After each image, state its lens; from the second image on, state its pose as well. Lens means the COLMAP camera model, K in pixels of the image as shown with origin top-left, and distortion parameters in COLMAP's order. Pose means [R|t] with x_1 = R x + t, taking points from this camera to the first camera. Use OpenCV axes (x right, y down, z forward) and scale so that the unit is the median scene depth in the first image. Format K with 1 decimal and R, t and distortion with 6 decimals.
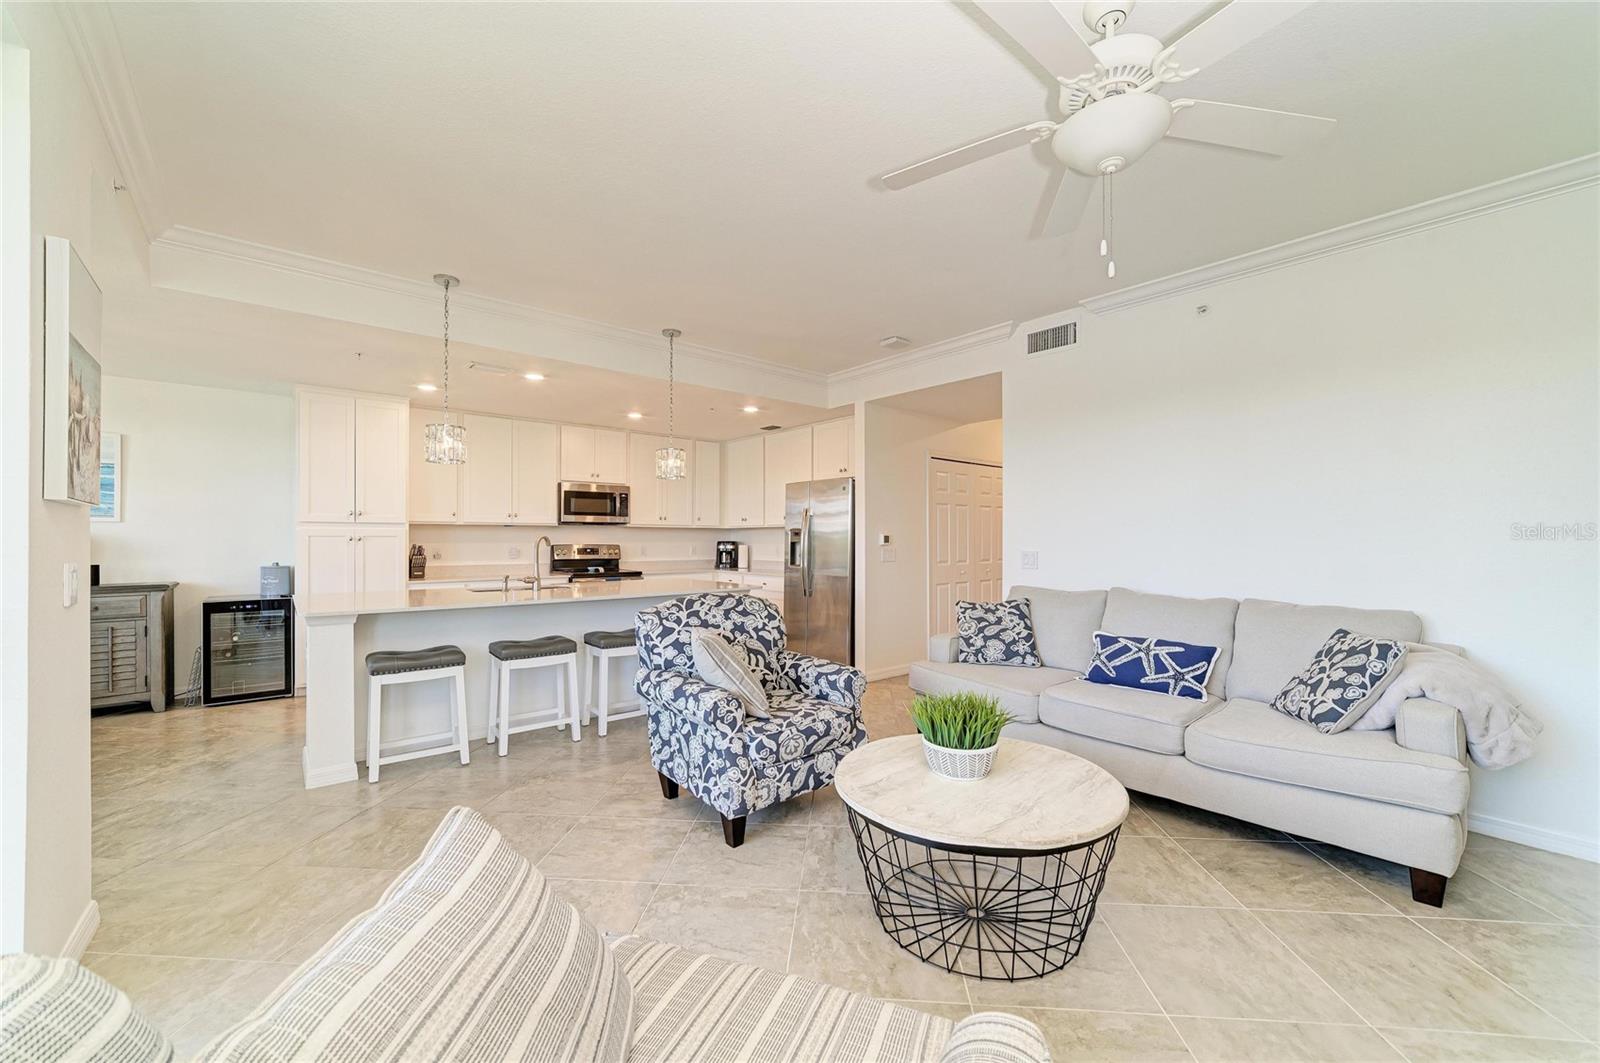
lens RADIAL K [[634.5, 0, 798.3], [0, 634.5, 541.6], [0, 0, 1]] dist [-0.014821, 0.006817]
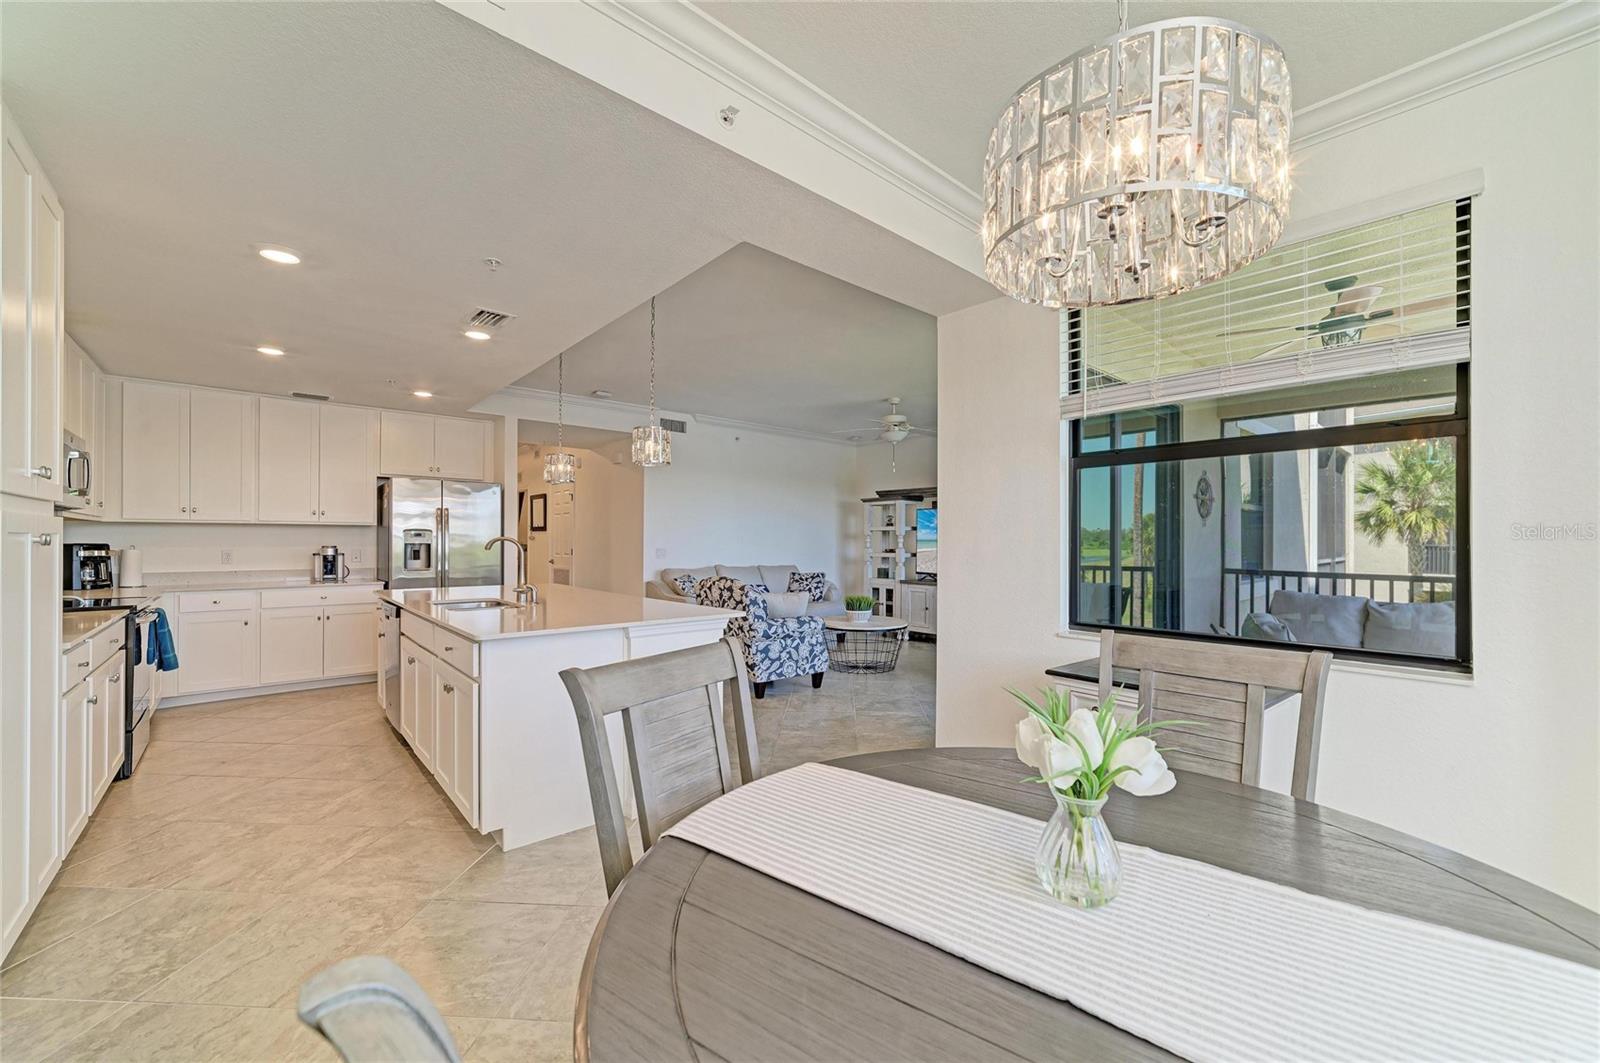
lens RADIAL K [[627.1, 0, 813.0], [0, 627.1, 539.6], [0, 0, 1]] dist [-0.017604, 0.007490]
pose [[-0.041819, 0.001697, 0.999124, -1.192987], [0.000316, 0.999999, -0.001686, -0.004196], [-0.999125, 0.000246, -0.041819, 0.603700]]
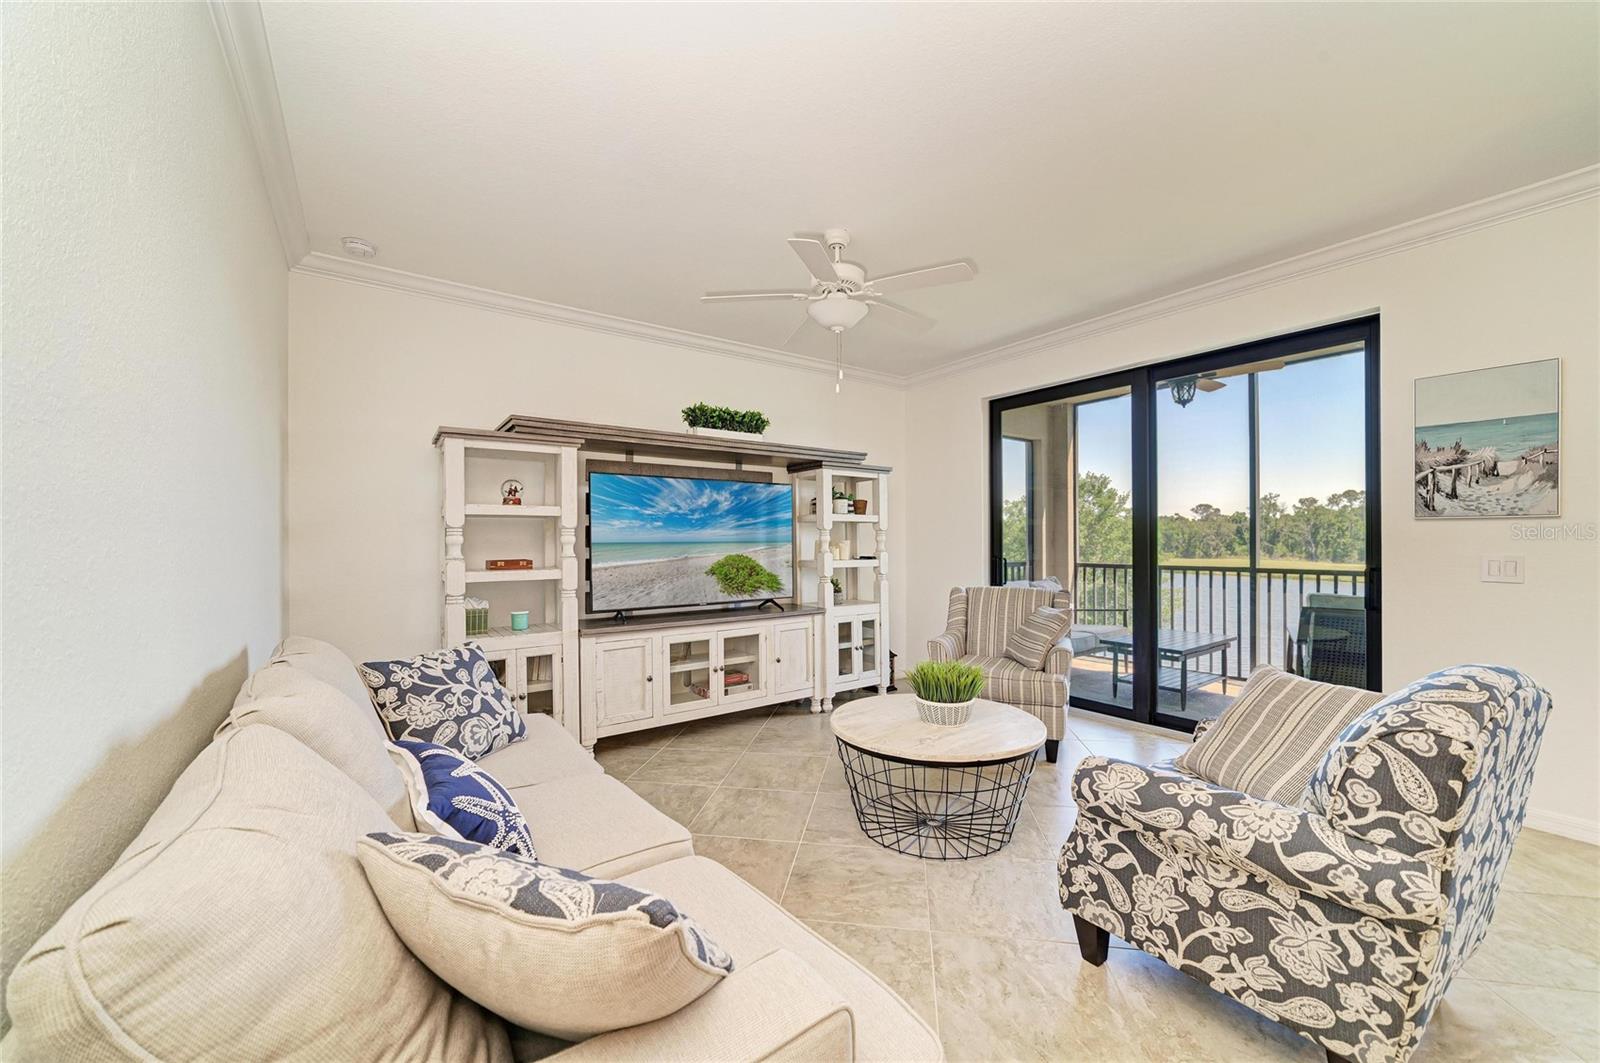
lens RADIAL K [[609.5, 0, 806.4], [0, 609.5, 542.9], [0, 0, 1]] dist [-0.001374, 0.000089]
pose [[-0.997439, 0.003322, 0.071442, 0.165486], [0.004027, 0.999945, 0.009727, -0.006844], [-0.071406, 0.009990, -0.997397, 0.994627]]
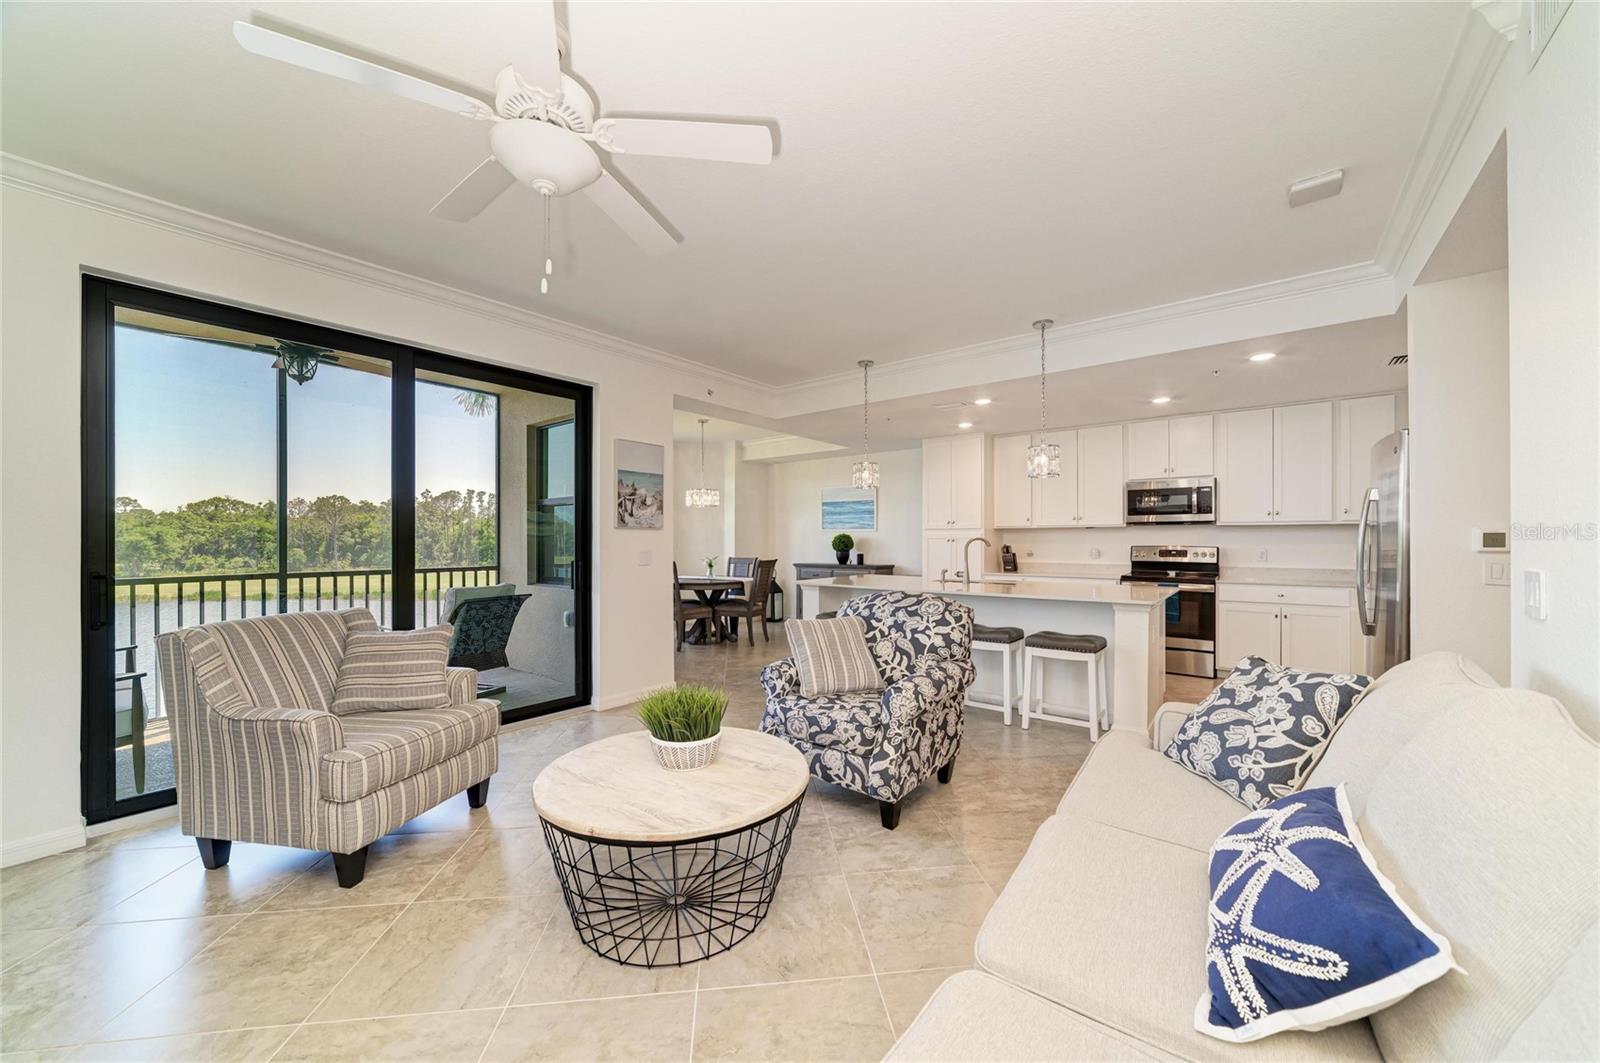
lens RADIAL K [[580.6, 0, 804.1], [0, 580.6, 539.1], [0, 0, 1]] dist [-0.016876, 0.008497]
pose [[0.195802, -0.002298, -0.980641, 0.558595], [-0.002895, 0.999992, -0.002921, -0.002439], [0.980639, 0.003411, 0.195794, 0.453248]]
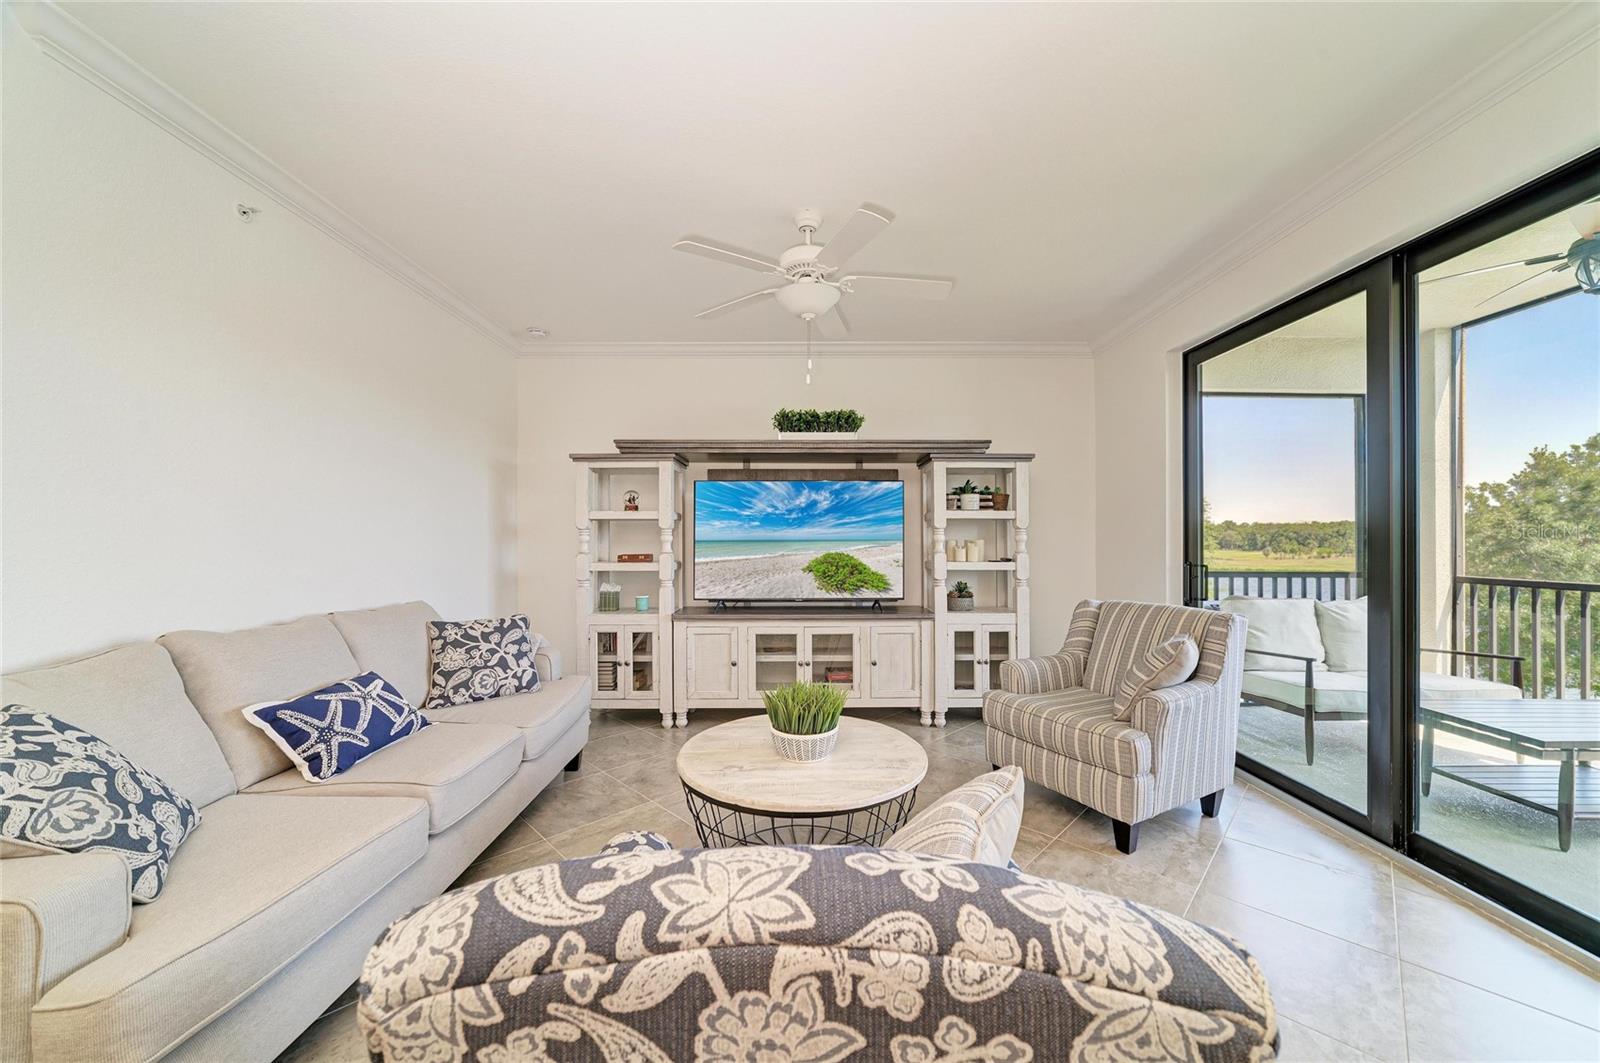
lens RADIAL K [[580.6, 0, 804.1], [0, 580.6, 539.1], [0, 0, 1]] dist [-0.016876, 0.008497]
pose [[-0.768299, -0.000561, 0.640091, -0.177173], [0.003199, 0.999984, 0.004716, -0.006462], [-0.640083, 0.005671, -0.768285, 0.803005]]
